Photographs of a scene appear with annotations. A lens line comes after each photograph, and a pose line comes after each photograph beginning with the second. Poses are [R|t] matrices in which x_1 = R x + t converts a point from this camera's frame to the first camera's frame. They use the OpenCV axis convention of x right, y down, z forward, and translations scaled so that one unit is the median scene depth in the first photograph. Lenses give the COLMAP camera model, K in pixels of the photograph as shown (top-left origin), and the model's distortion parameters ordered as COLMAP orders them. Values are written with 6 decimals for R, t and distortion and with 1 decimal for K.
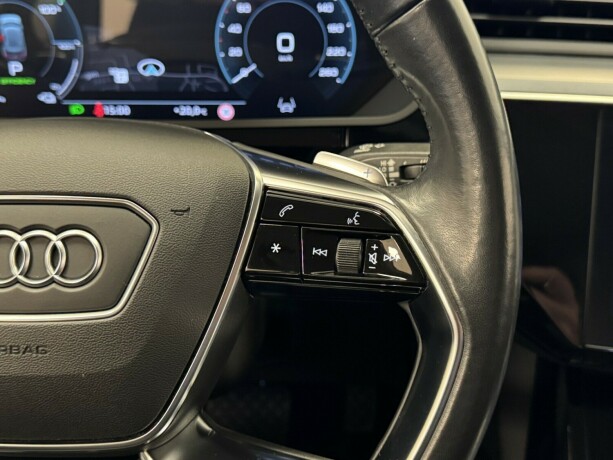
lens RADIAL K [[764.6, 0, 310.5], [0, 764.6, 229.8], [0, 0, 1]] dist [0.242282, -0.742749]
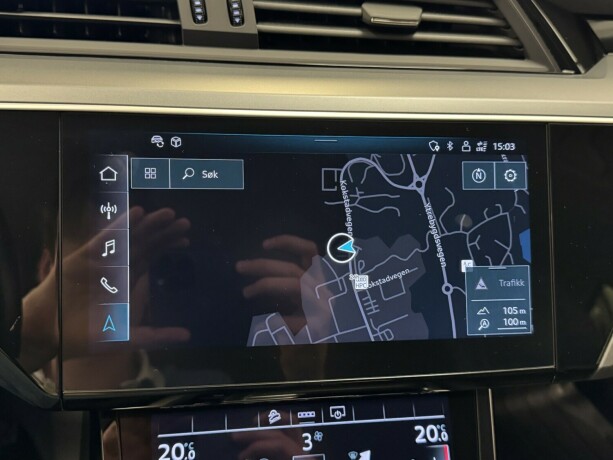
lens RADIAL K [[642.4, 0, 309.9], [0, 642.4, 227.9], [0, 0, 1]] dist [0.181093, -0.453477]
pose [[0.934681, -0.090085, 0.343883, 0.316252], [0.078865, 0.995800, 0.046506, -0.038355], [-0.346628, -0.016348, 0.937860, 0.193342]]
